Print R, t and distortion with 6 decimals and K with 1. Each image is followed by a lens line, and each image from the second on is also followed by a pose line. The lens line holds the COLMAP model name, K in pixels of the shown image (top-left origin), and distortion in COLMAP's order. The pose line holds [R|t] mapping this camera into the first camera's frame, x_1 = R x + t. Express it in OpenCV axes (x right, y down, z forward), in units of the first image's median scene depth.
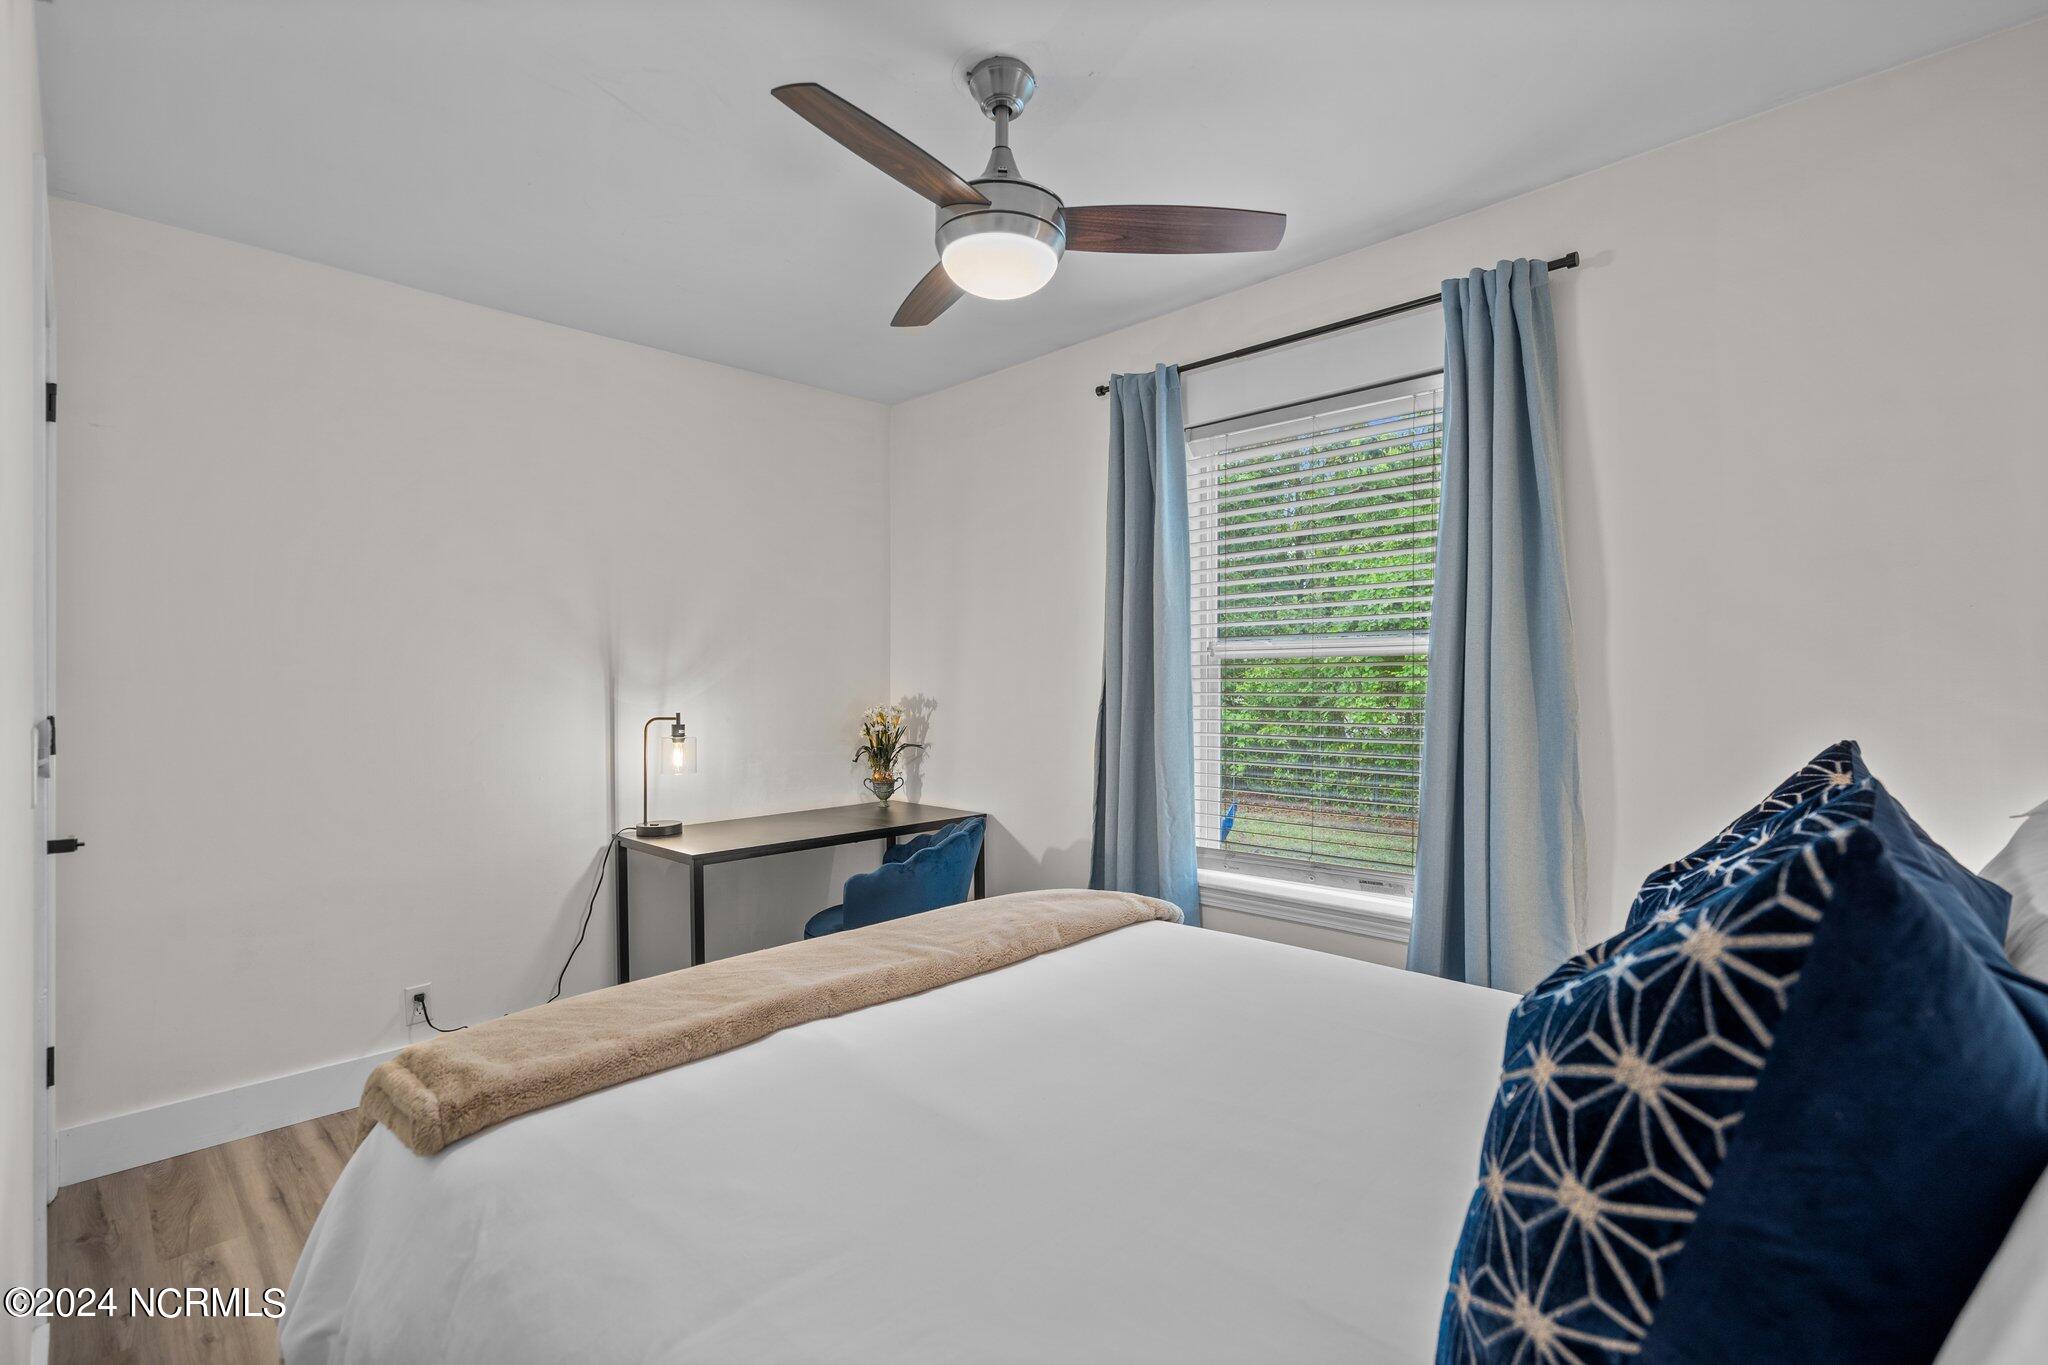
lens RADIAL K [[941.1, 0, 1029.7], [0, 941.1, 686.4], [0, 0, 1]] dist [-0.004007, -0.000543]
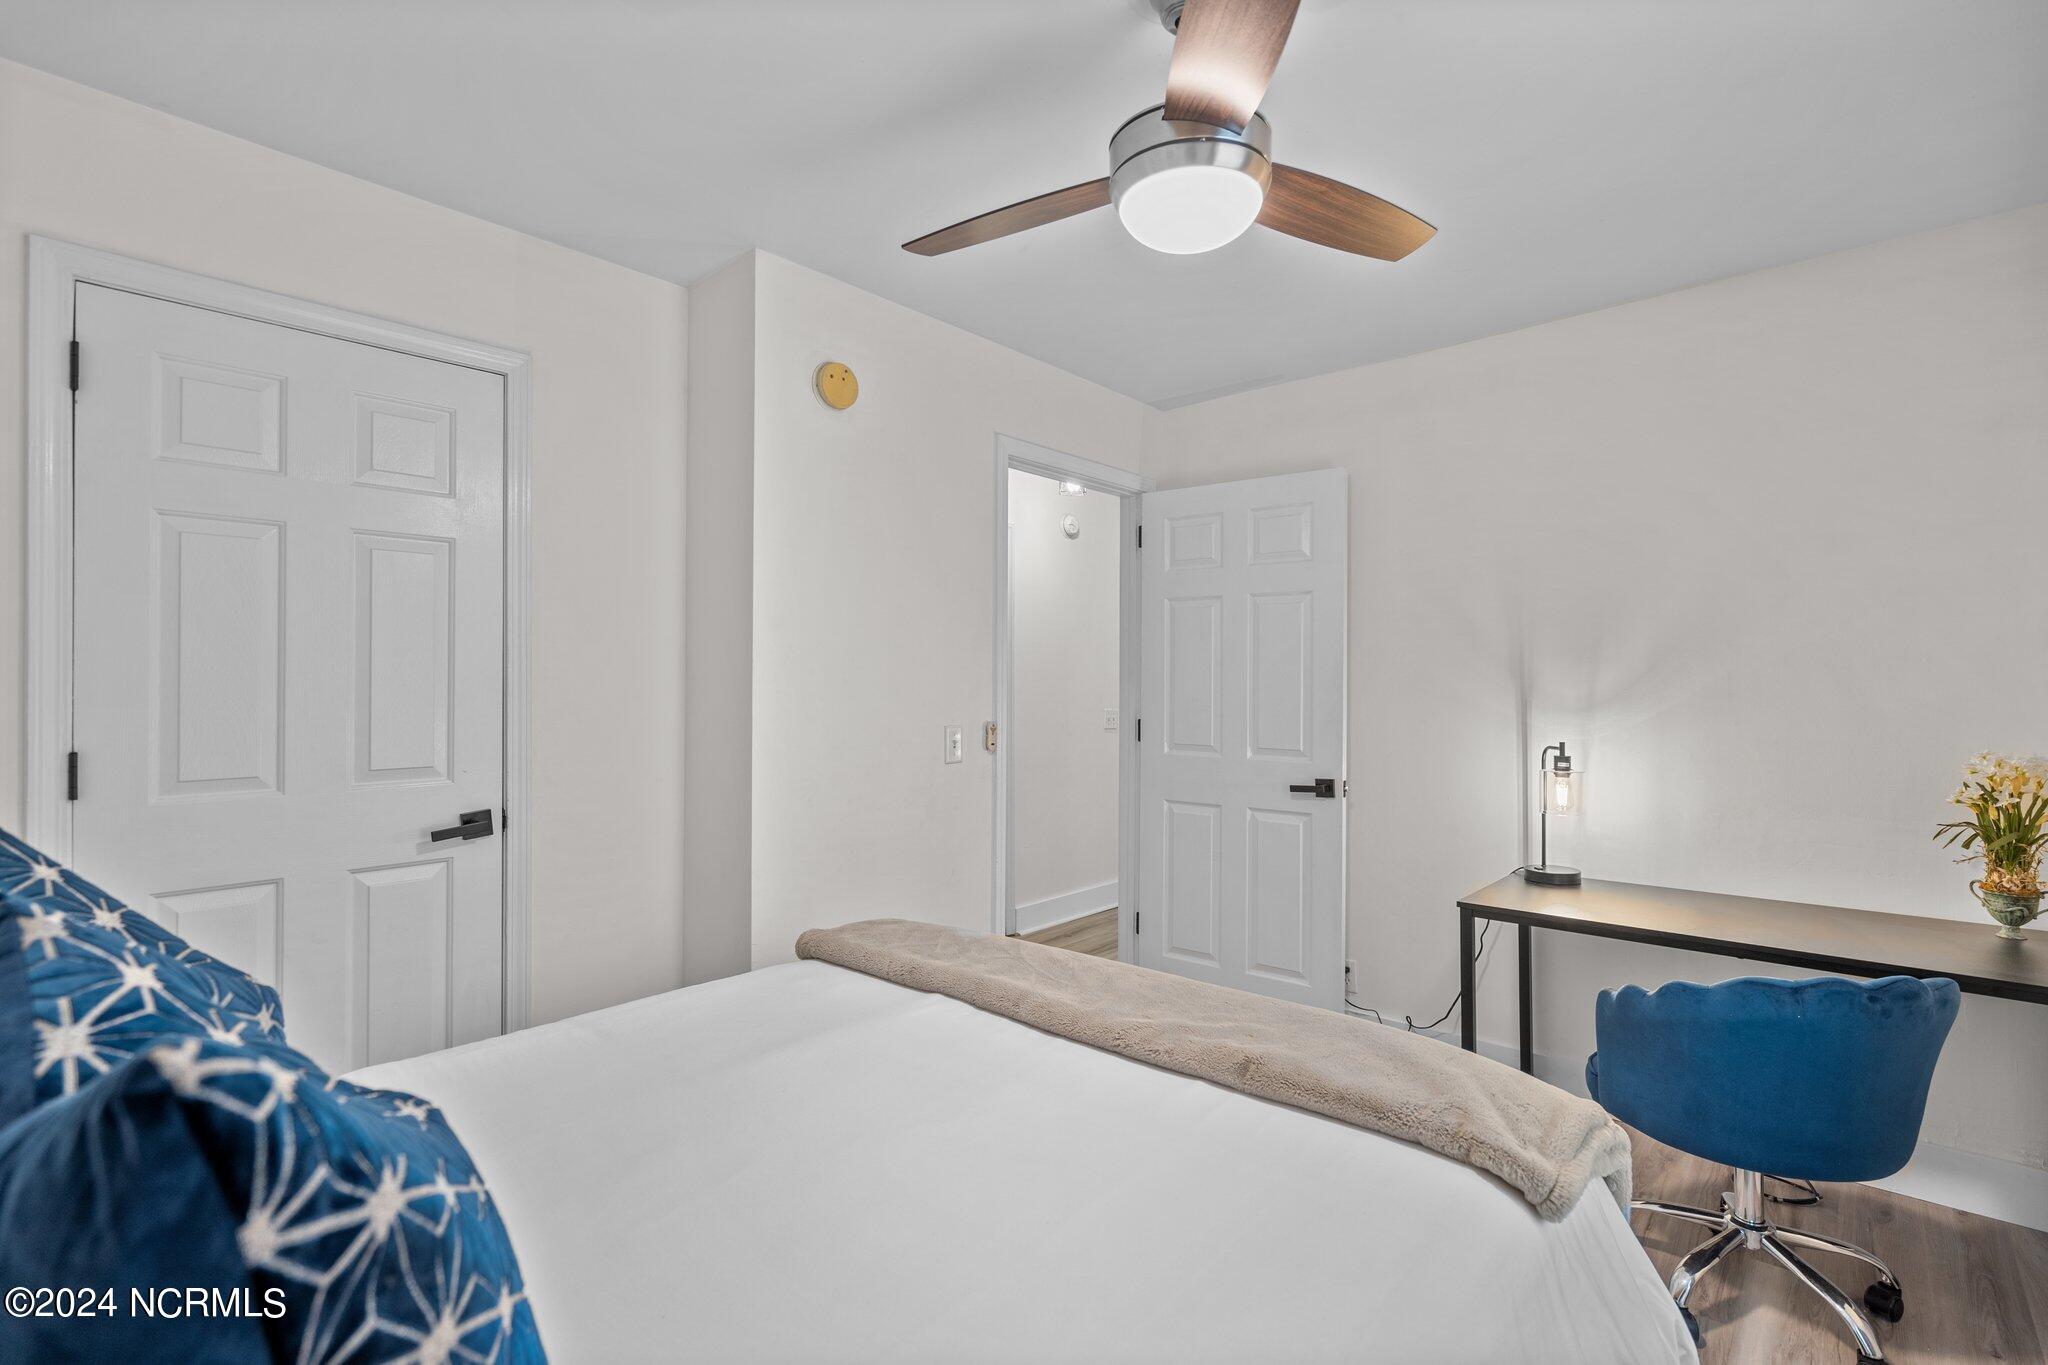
lens RADIAL K [[956.7, 0, 1032.6], [0, 956.7, 689.8], [0, 0, 1]] dist [0.010988, 0.000055]
pose [[0.054933, 0.016537, -0.998353, 0.465433], [-0.004627, 0.999856, 0.016307, -0.031148], [0.998479, 0.003724, 0.055002, 0.474116]]
